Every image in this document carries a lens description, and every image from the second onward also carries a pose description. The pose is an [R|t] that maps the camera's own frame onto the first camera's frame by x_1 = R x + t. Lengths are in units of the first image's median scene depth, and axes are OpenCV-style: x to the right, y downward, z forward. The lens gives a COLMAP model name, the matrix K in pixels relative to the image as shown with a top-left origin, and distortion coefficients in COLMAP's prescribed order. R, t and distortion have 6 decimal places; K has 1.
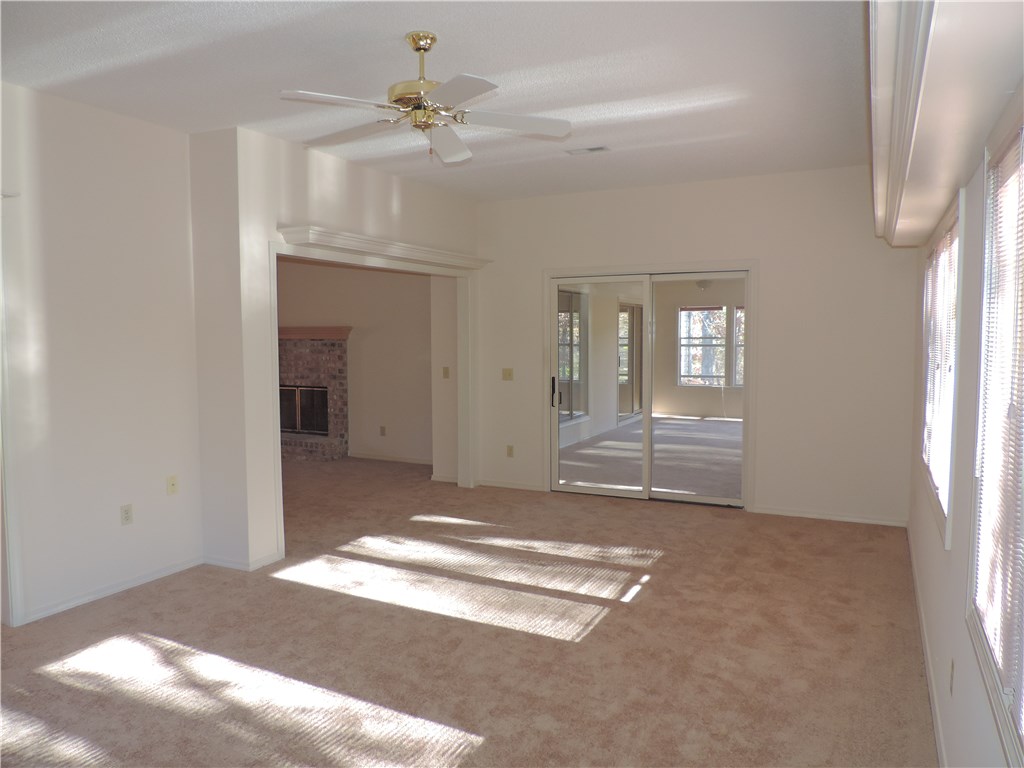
lens RADIAL K [[729.6, 0, 508.3], [0, 729.6, 385.7], [0, 0, 1]] dist [-0.031422, 0.012670]
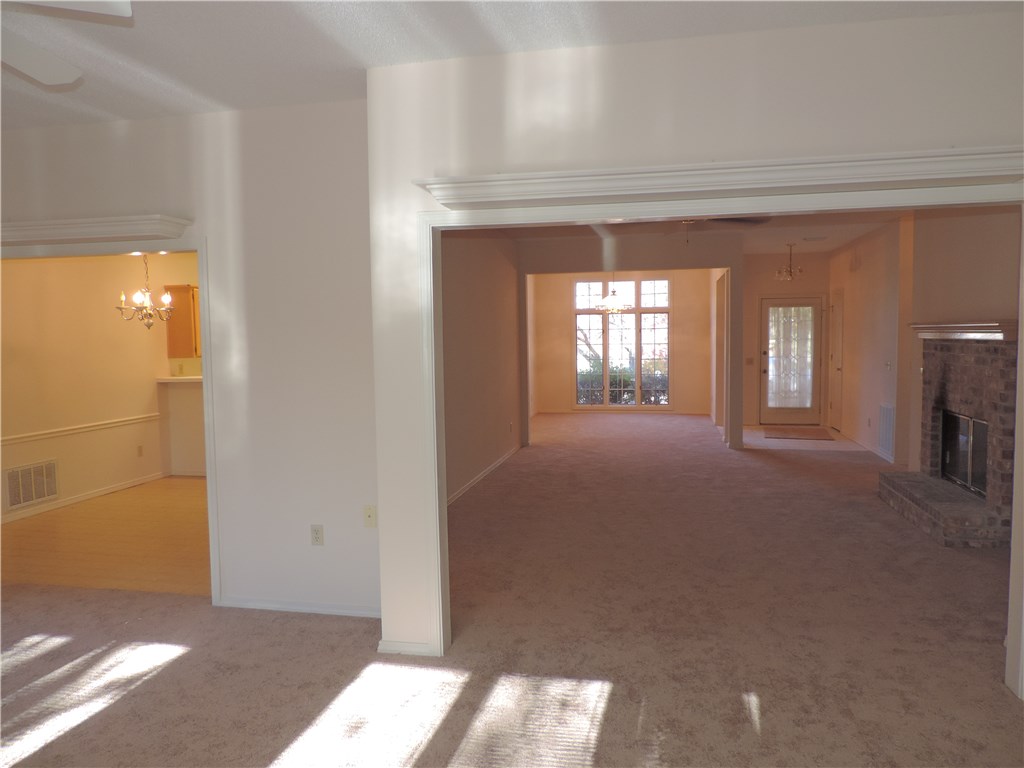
lens RADIAL K [[729.6, 0, 513.0], [0, 729.6, 387.9], [0, 0, 1]] dist [-0.031422, 0.012670]
pose [[0.262103, 0.067997, -0.962641, 0.210142], [-0.053760, 0.996994, 0.055786, -0.037831], [0.963541, 0.037130, 0.264971, 0.477103]]
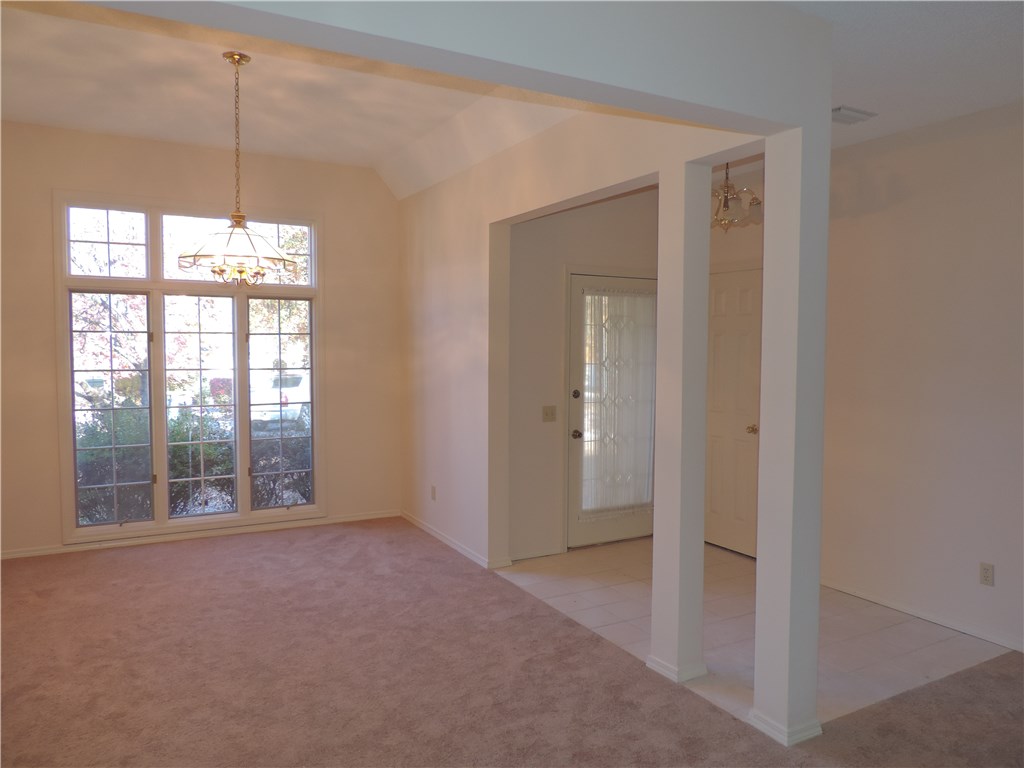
lens RADIAL K [[729.6, 0, 518.2], [0, 729.6, 386.1], [0, 0, 1]] dist [-0.031422, 0.012670]
pose [[0.834533, 0.040038, -0.549502, -0.659618], [-0.048860, 0.998805, -0.001428, -0.055148], [0.548788, 0.028041, 0.835491, 0.734394]]
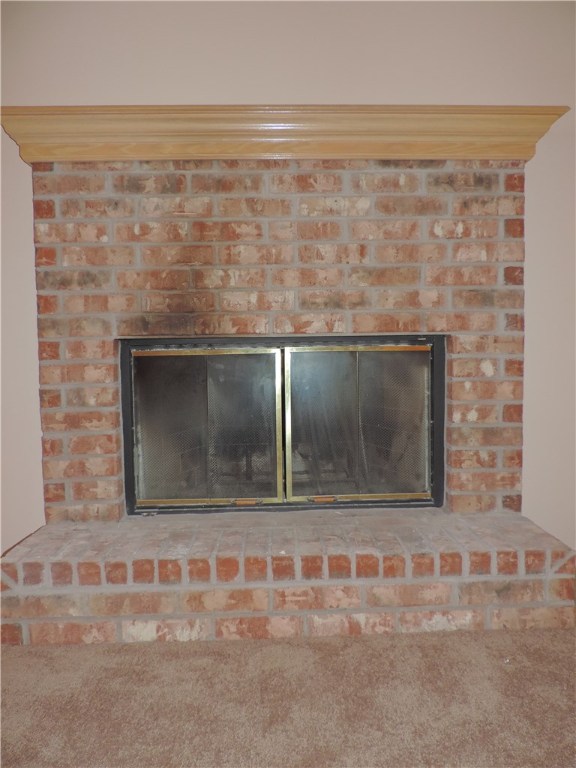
lens RADIAL K [[547.2, 0, 290.3], [0, 547.2, 386.8], [0, 0, 1]] dist [-0.031422, 0.012670]
pose [[0.876437, -0.033032, 0.480382, -0.406094], [0.048962, 0.998587, -0.020664, 0.023345], [-0.479021, 0.041631, 0.876816, 0.850203]]
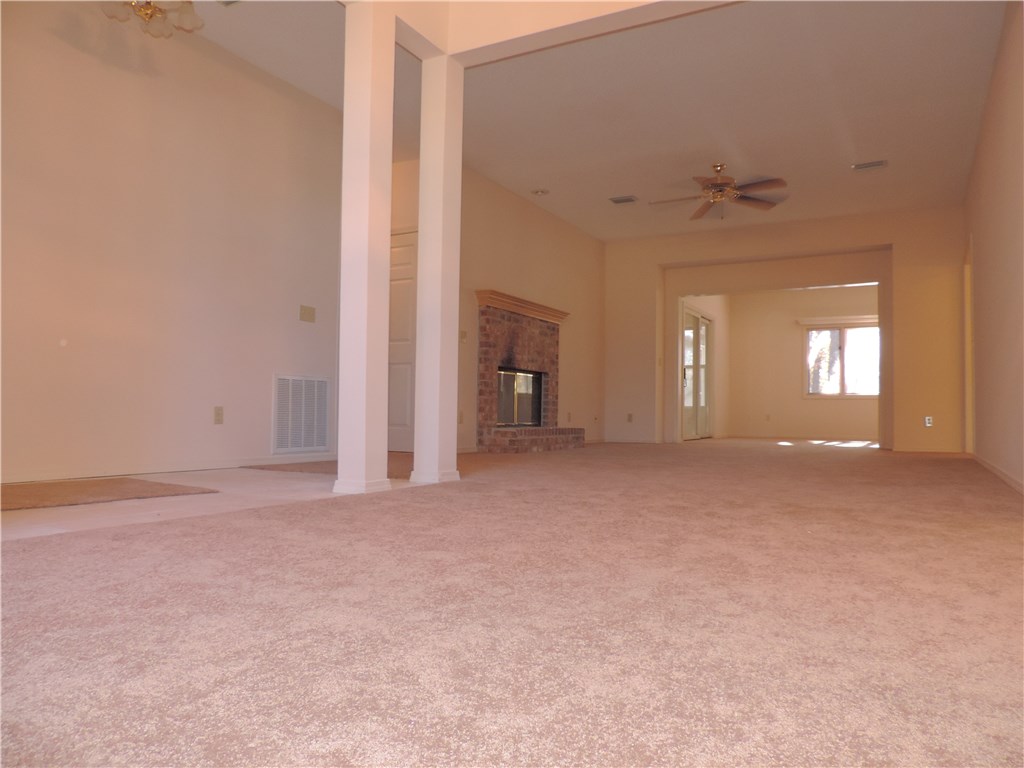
lens RADIAL K [[729.6, 0, 512.6], [0, 729.6, 382.8], [0, 0, 1]] dist [-0.031422, 0.012670]
pose [[0.039528, 0.044090, 0.998245, -1.196343], [0.056525, 0.997328, -0.046288, 0.056204], [-0.997618, 0.058256, 0.036930, 1.016681]]
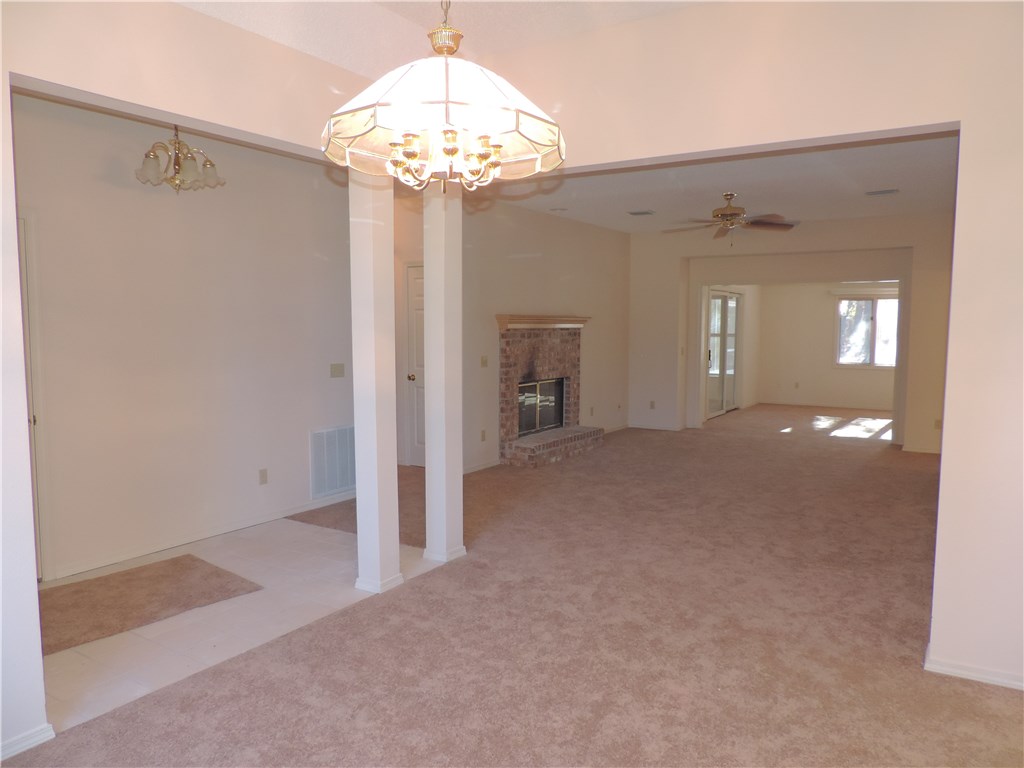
lens RADIAL K [[729.6, 0, 512.9], [0, 729.6, 383.5], [0, 0, 1]] dist [-0.031422, 0.012670]
pose [[0.109757, -0.080729, 0.990675, -1.252595], [0.067513, 0.995000, 0.073601, -0.067833], [-0.991663, 0.058805, 0.114659, 0.967497]]
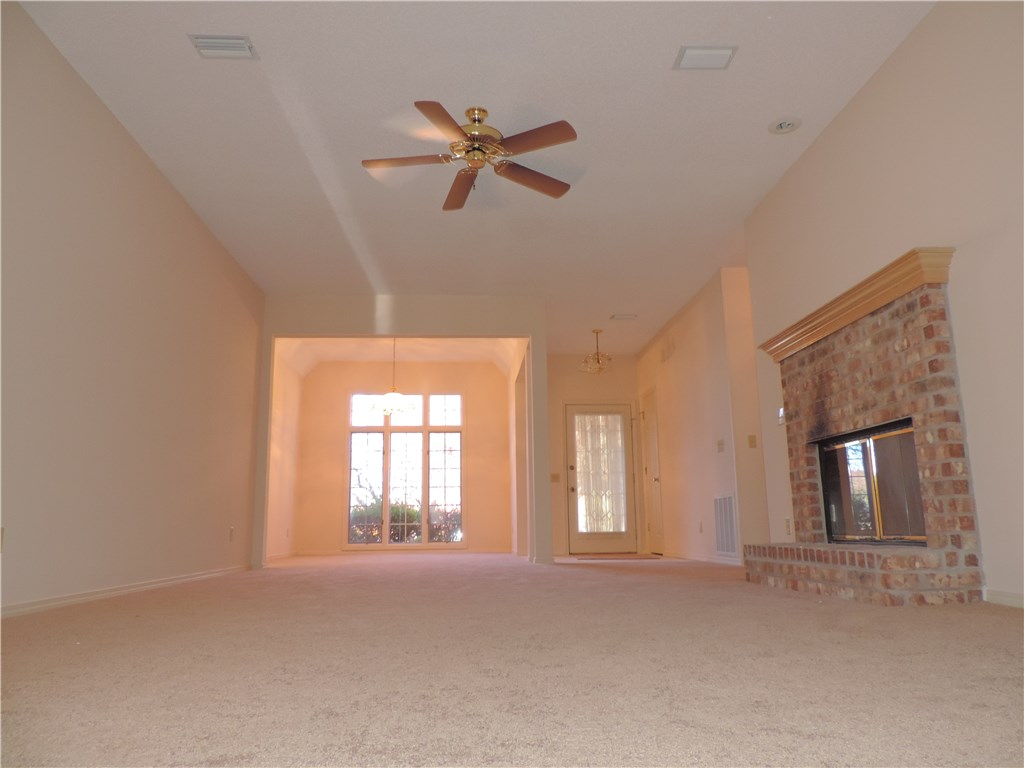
lens RADIAL K [[729.6, 0, 519.1], [0, 729.6, 387.4], [0, 0, 1]] dist [-0.031422, 0.012670]
pose [[0.515389, -0.170145, -0.839896, -0.026103], [-0.044755, 0.973410, -0.224656, 0.084700], [0.855787, 0.153375, 0.494070, 0.623941]]
